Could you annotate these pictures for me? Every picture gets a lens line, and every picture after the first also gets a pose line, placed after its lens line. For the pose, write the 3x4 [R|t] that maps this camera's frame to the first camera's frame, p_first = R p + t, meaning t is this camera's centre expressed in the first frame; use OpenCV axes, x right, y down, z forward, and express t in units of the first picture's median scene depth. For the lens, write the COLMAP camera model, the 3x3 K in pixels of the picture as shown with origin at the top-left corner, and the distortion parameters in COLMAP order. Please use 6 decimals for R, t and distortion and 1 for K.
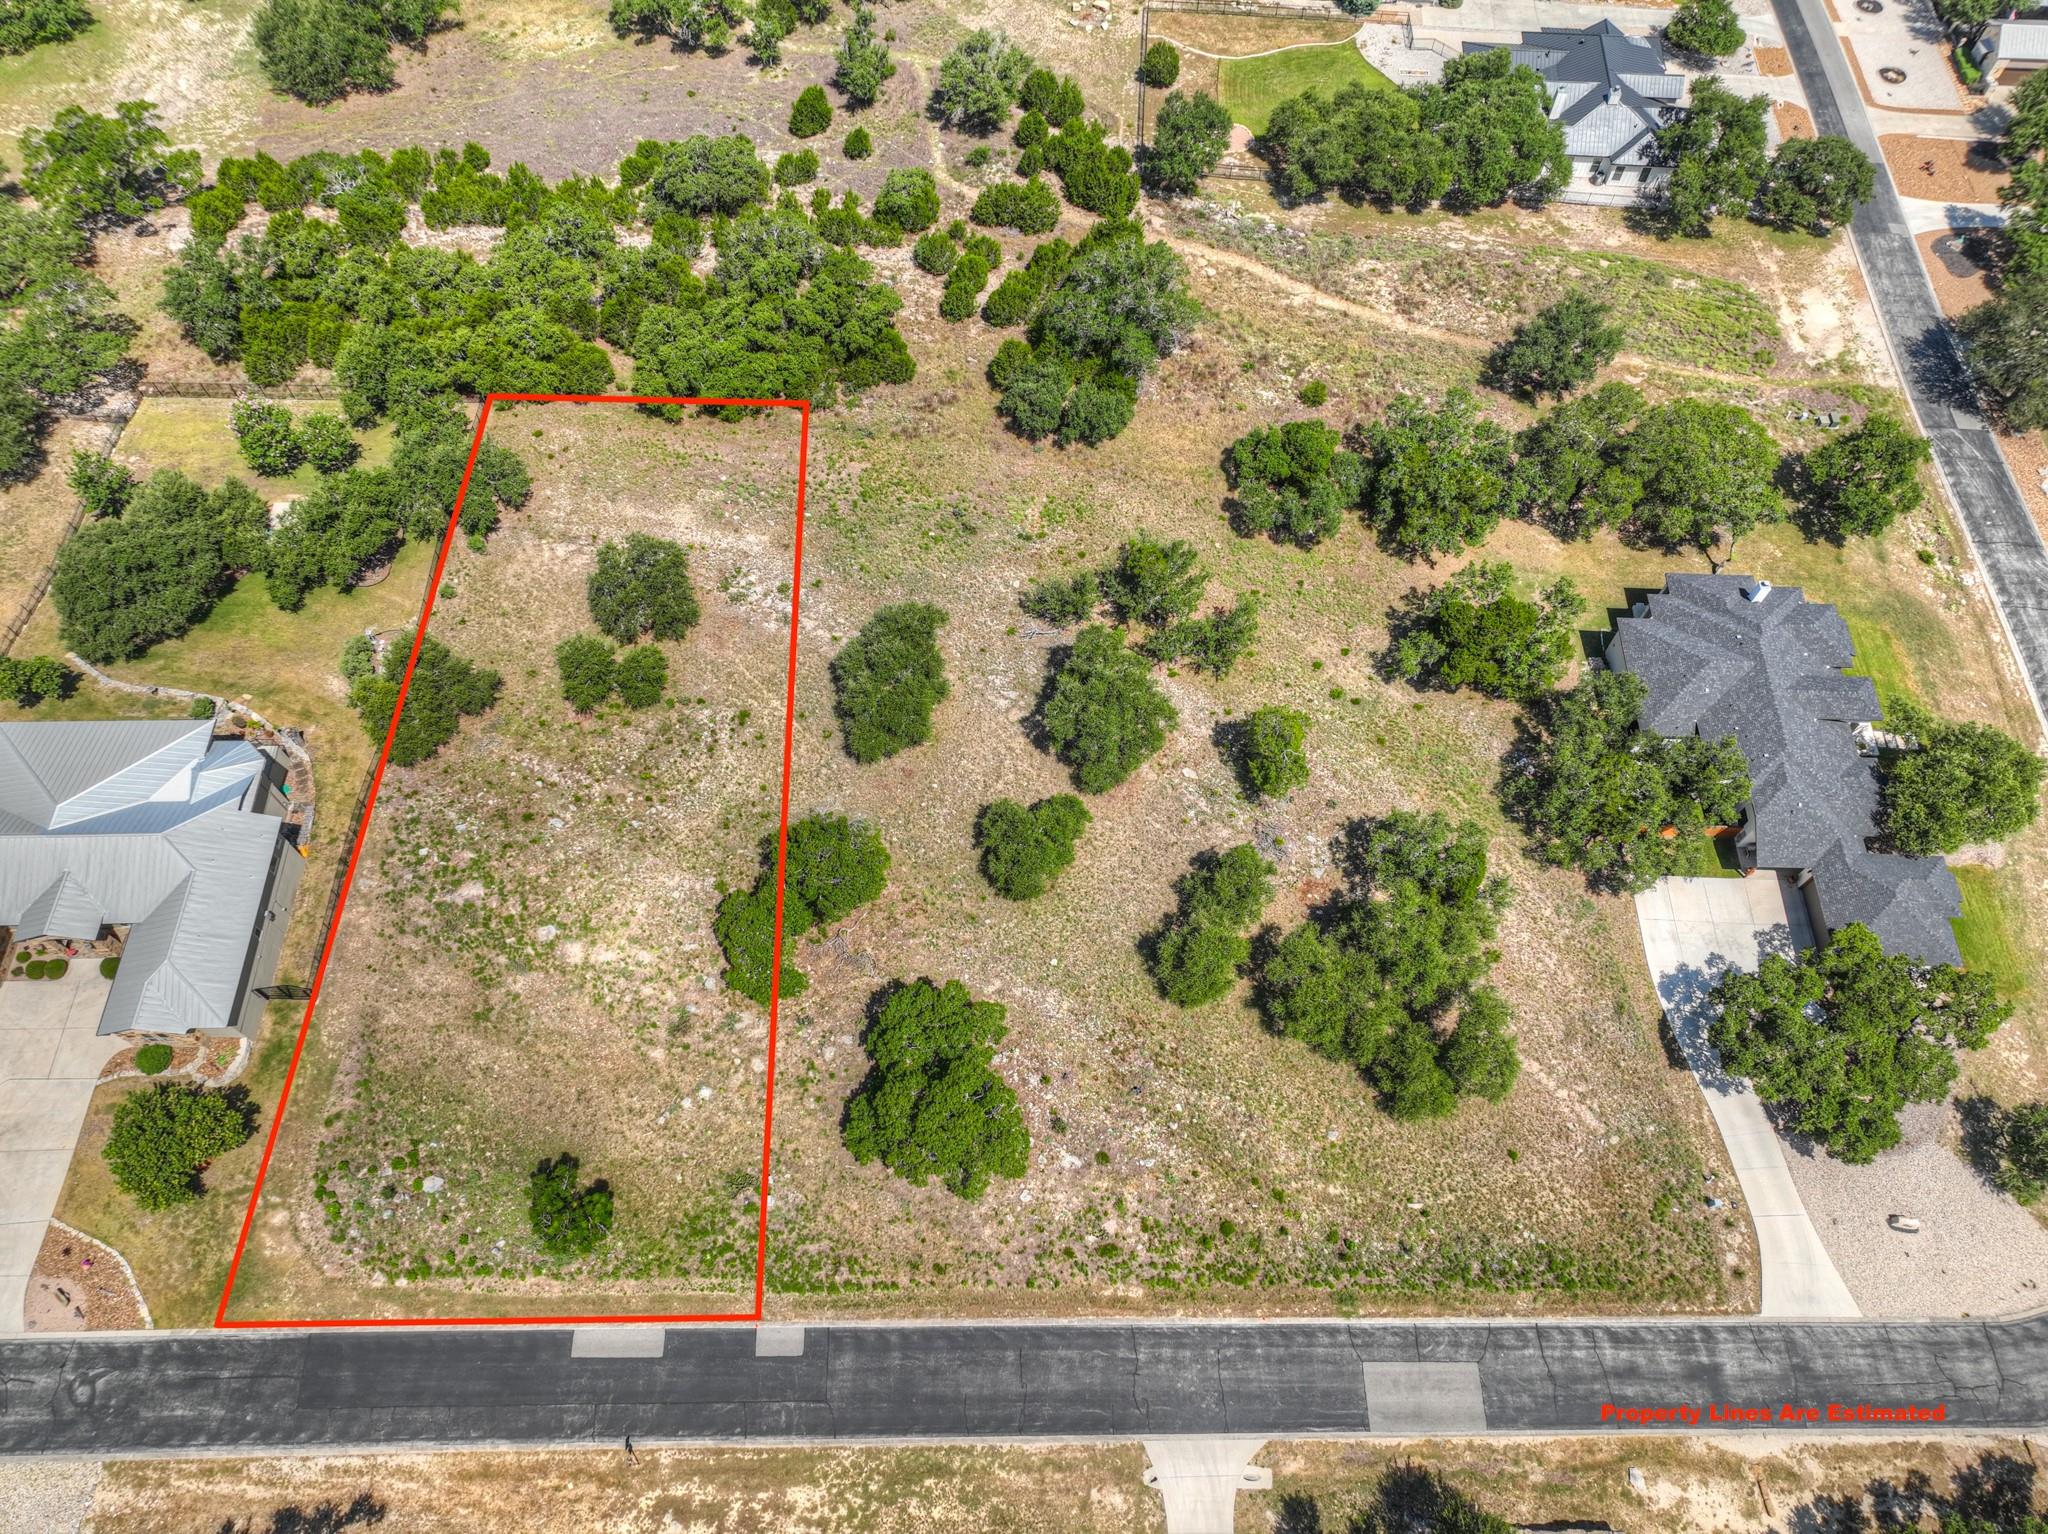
lens RADIAL K [[1441.7, 0, 1023.2], [0, 1441.7, 765.0], [0, 0, 1]] dist [-0.004843, 0.024617]
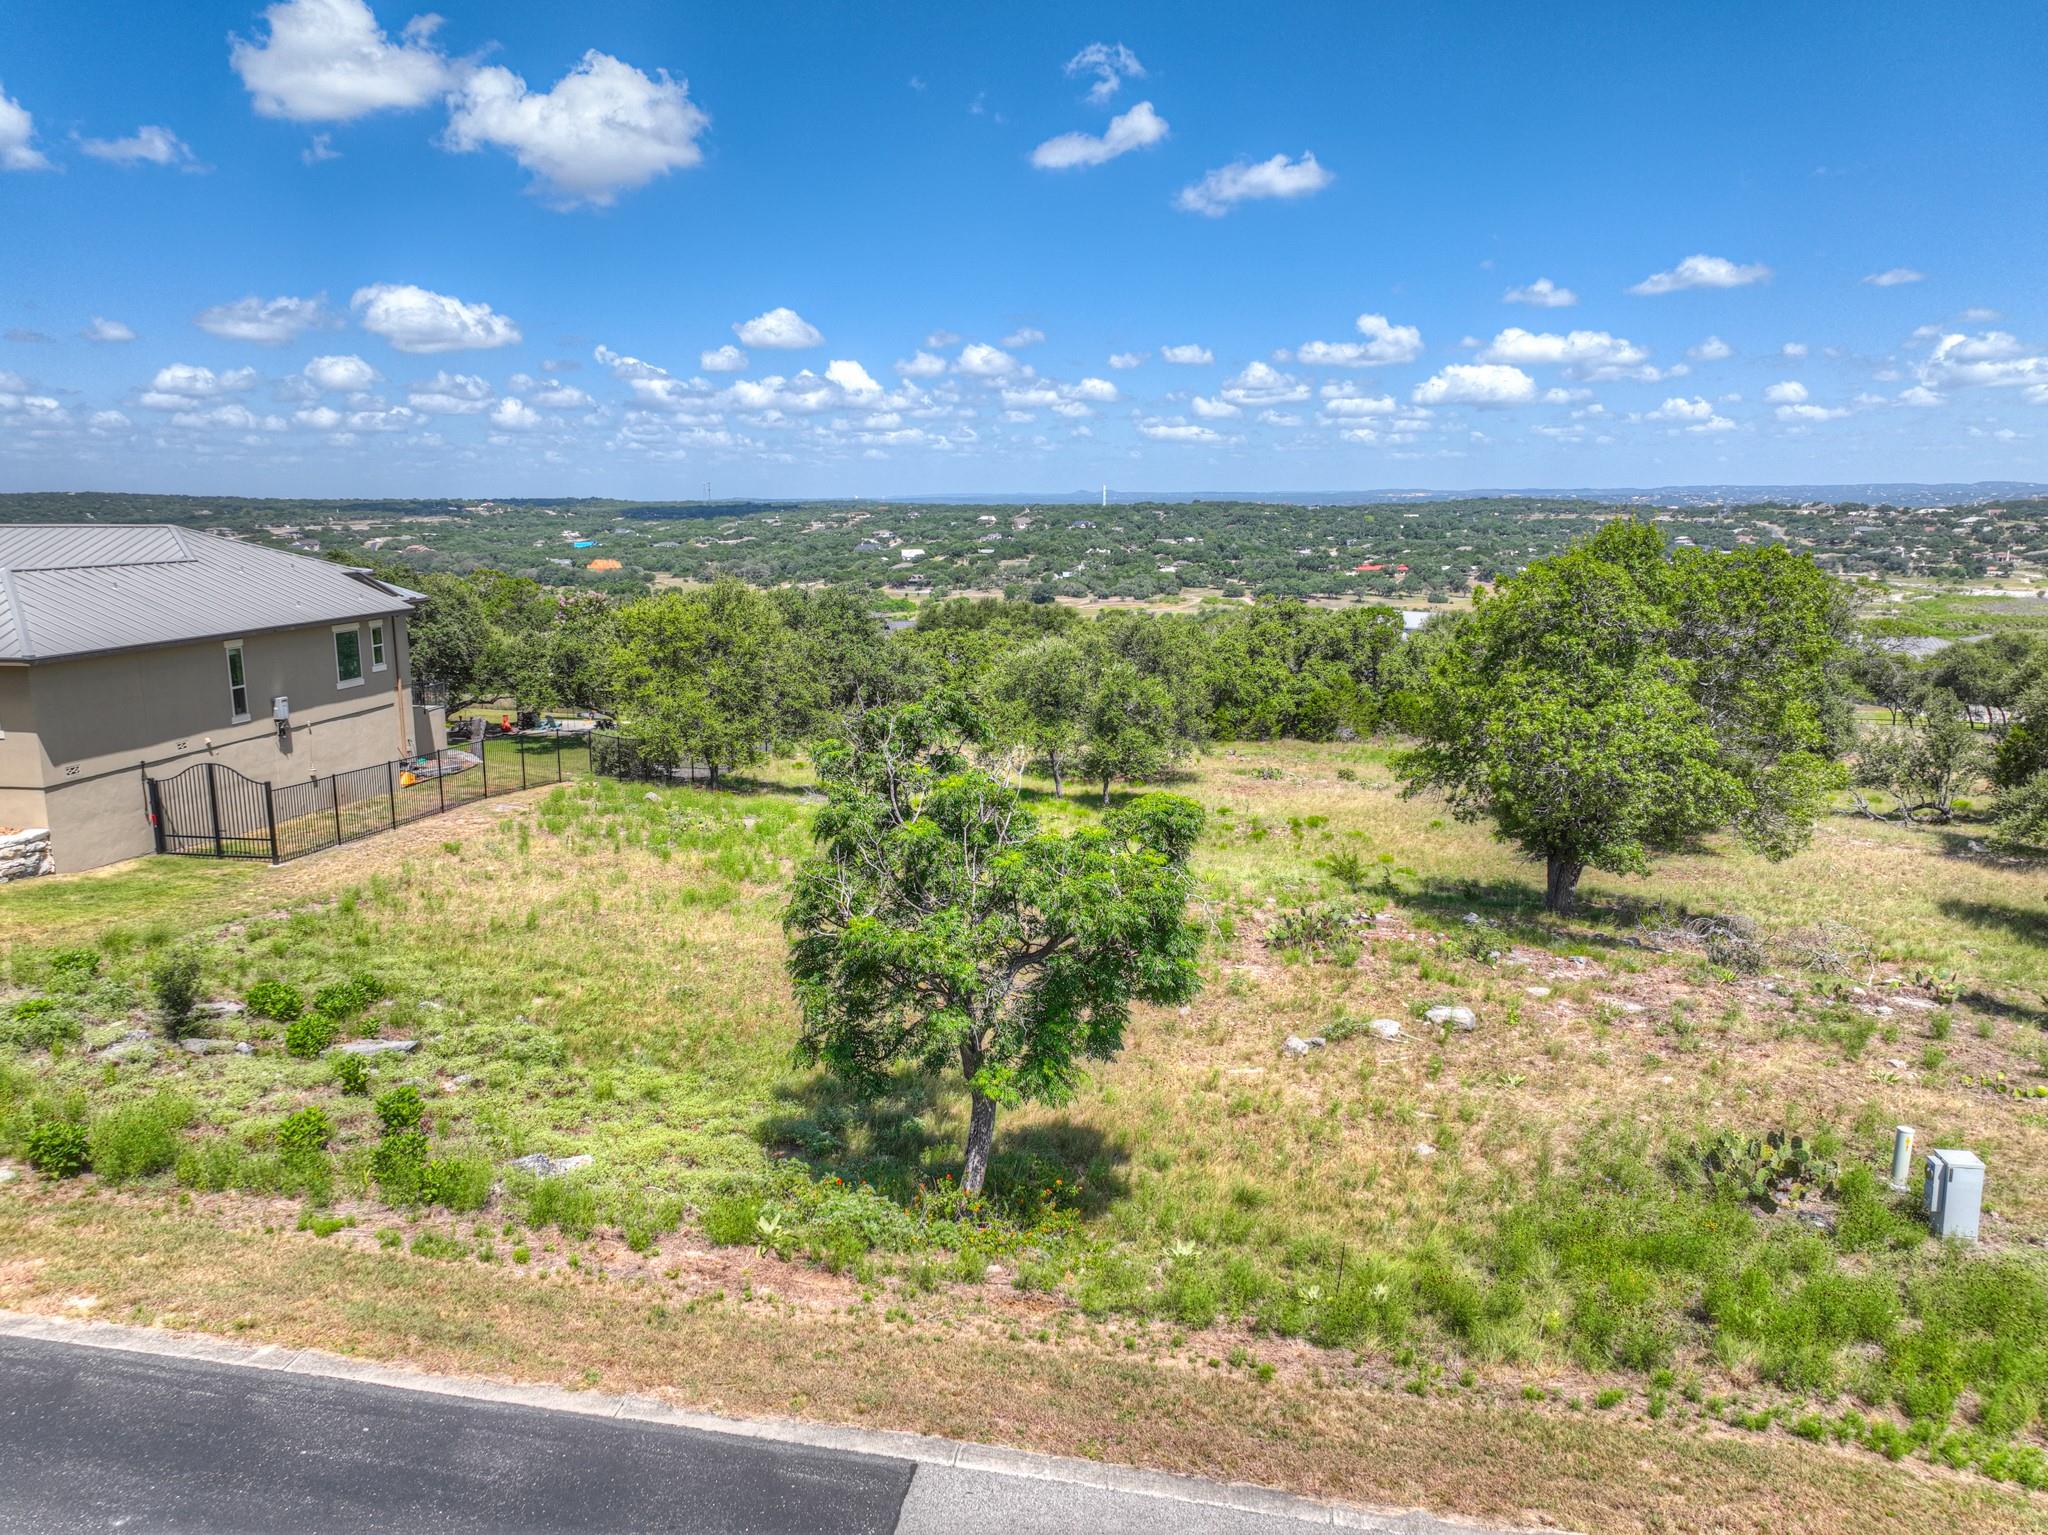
lens RADIAL K [[1441.7, 0, 1024.0], [0, 1441.7, 766.9], [0, 0, 1]] dist [-0.004843, 0.024617]
pose [[0.987392, 0.016626, -0.157420, -0.240584], [-0.131543, 0.639386, -0.757550, 0.381920], [0.088058, 0.768706, 0.633511, 0.741891]]
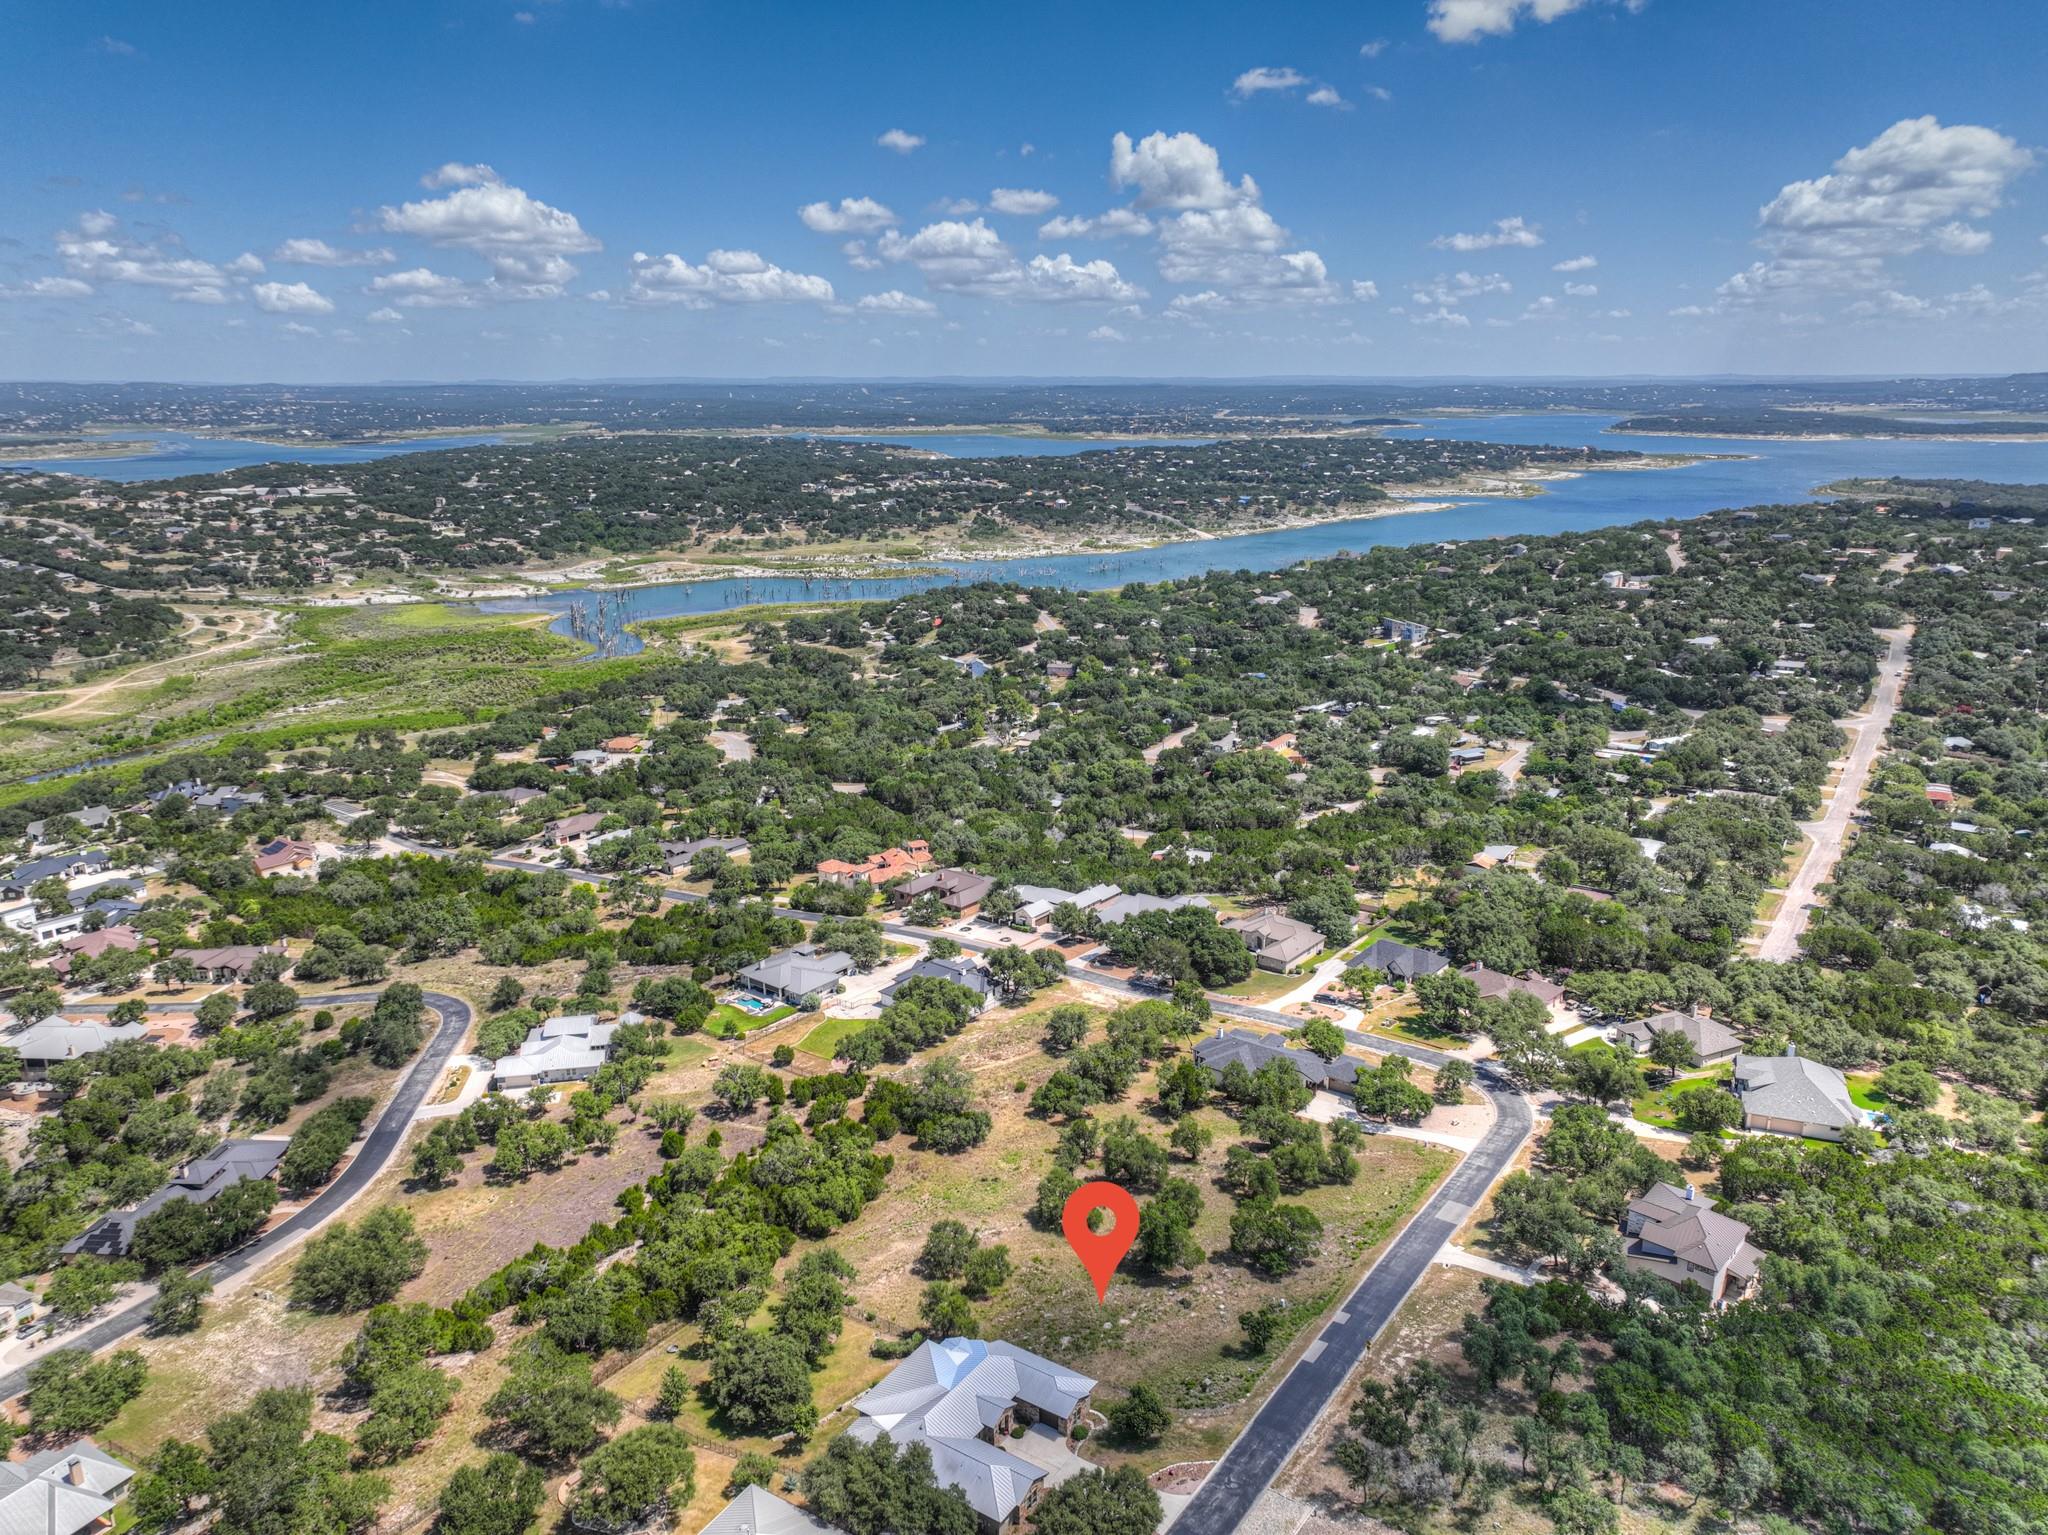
lens RADIAL K [[1441.7, 0, 1026.2], [0, 1441.7, 766.6], [0, 0, 1]] dist [-0.004843, 0.024617]
pose [[0.568478, -0.226156, 0.791003, -1.790044], [0.722067, 0.597939, -0.347978, 0.265234], [-0.394274, 0.768975, 0.503215, -0.553858]]
